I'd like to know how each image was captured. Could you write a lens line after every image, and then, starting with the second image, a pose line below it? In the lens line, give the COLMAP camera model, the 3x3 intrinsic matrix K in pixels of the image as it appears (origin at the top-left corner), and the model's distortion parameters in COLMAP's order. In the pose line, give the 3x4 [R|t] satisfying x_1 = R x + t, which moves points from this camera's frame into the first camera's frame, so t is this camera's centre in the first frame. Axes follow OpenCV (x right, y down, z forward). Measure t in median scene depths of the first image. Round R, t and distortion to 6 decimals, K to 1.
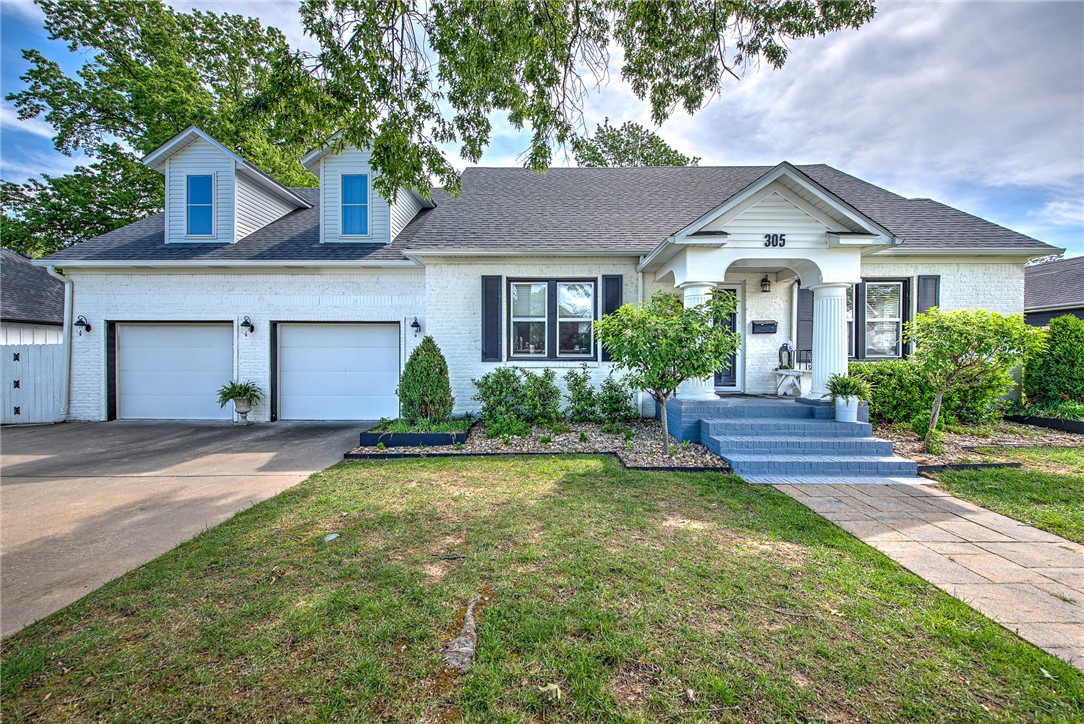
lens RADIAL K [[431.0, 0, 547.3], [0, 431.0, 360.4], [0, 0, 1]] dist [0.002237, -0.002284]
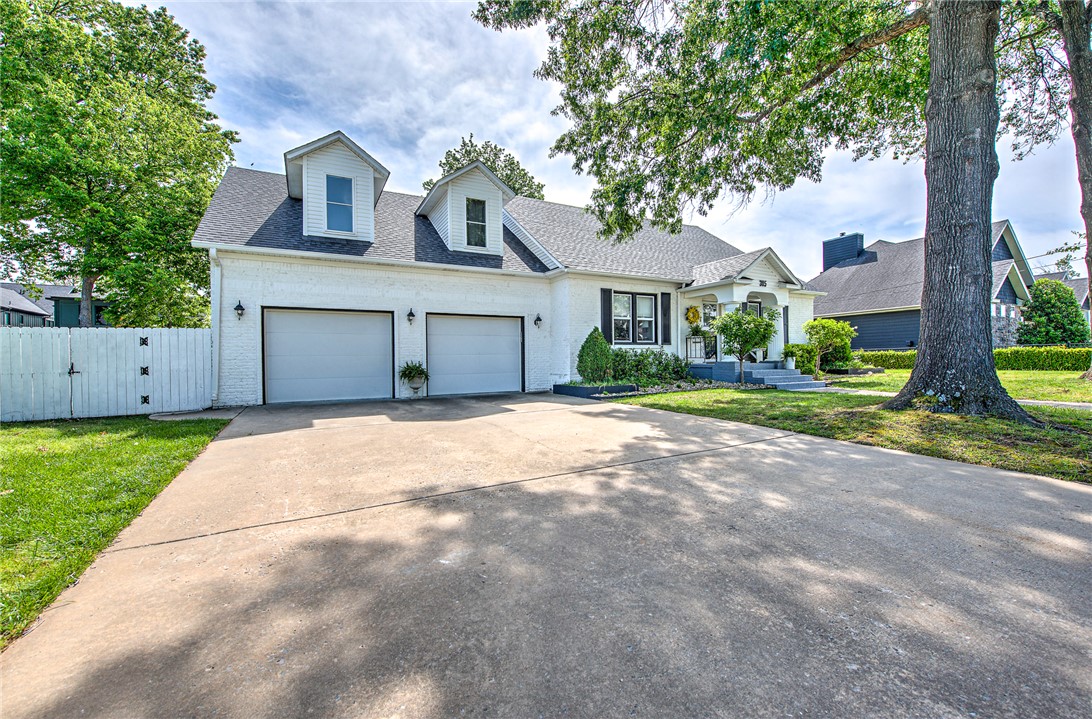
lens RADIAL K [[448.5, 0, 546.2], [0, 448.5, 359.8], [0, 0, 1]] dist [-0.000370, 0.000493]
pose [[0.876848, -0.013398, 0.480580, -0.959972], [0.019142, 0.999792, -0.007053, 0.056055], [-0.480386, 0.015384, 0.876922, -0.256846]]
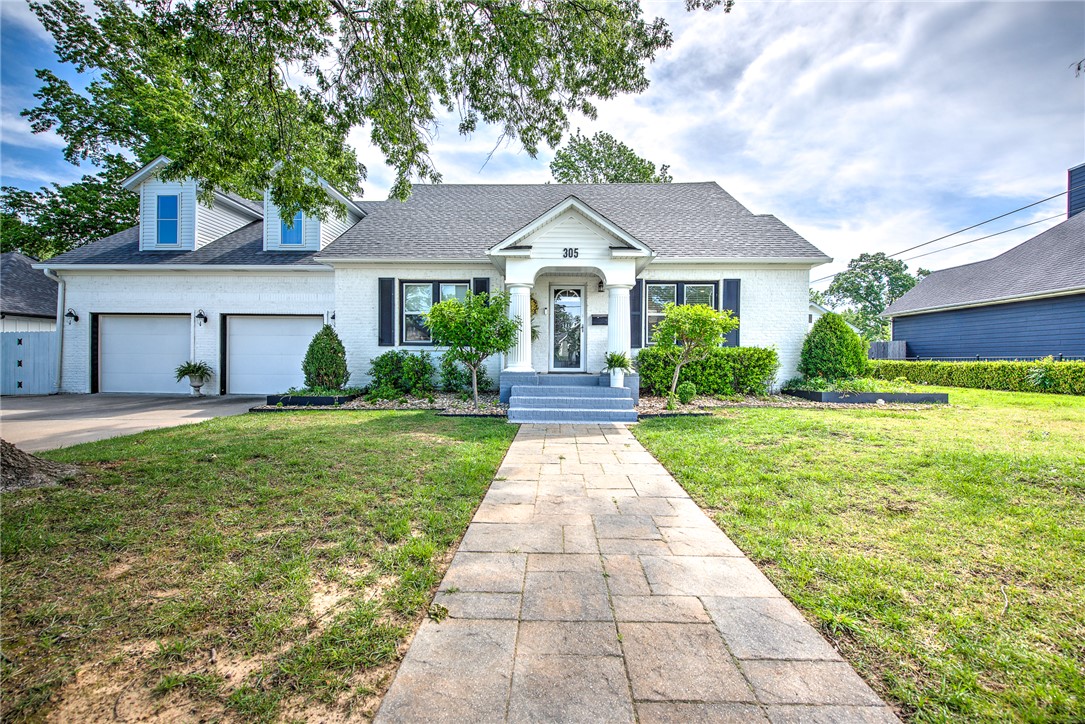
lens RADIAL K [[431.4, 0, 548.1], [0, 431.4, 359.8], [0, 0, 1]] dist [0.002237, -0.002284]
pose [[0.999864, 0.006563, -0.015108, 0.324015], [-0.006616, 0.999972, -0.003506, 0.040003], [0.015085, 0.003605, 0.999880, -0.230441]]
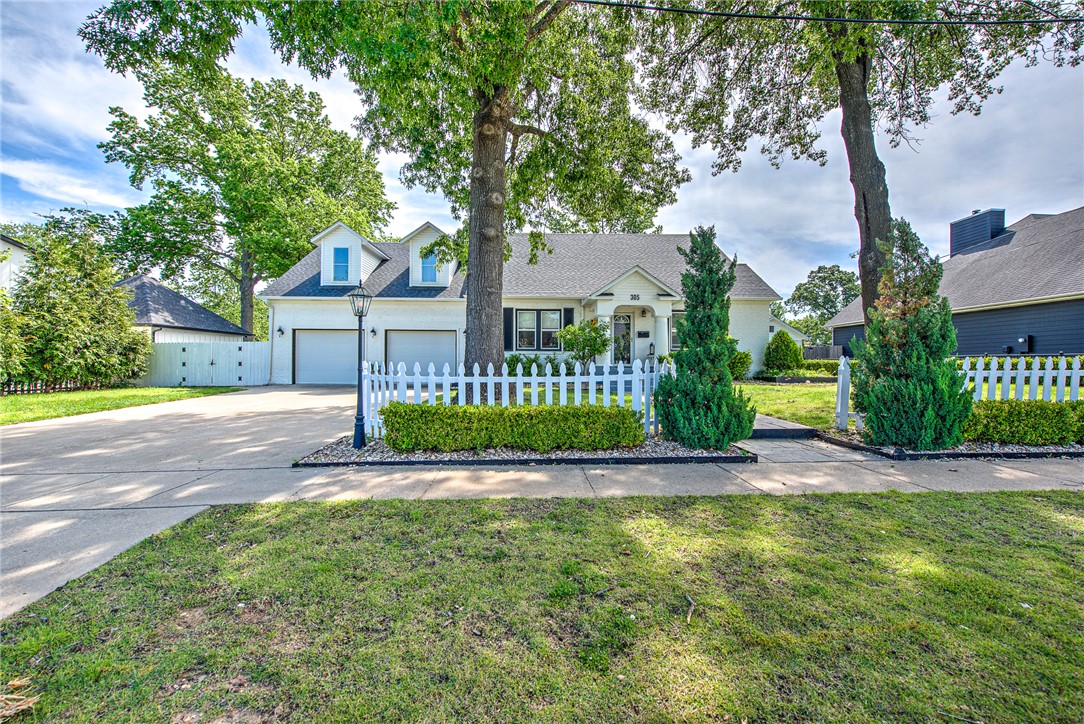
lens RADIAL K [[431.0, 0, 549.4], [0, 431.0, 358.1], [0, 0, 1]] dist [0.002237, -0.002284]
pose [[0.998983, 0.002551, 0.045012, -0.024831], [-0.001822, 0.999867, -0.016220, 0.059273], [-0.045047, 0.016121, 0.998855, -0.874057]]
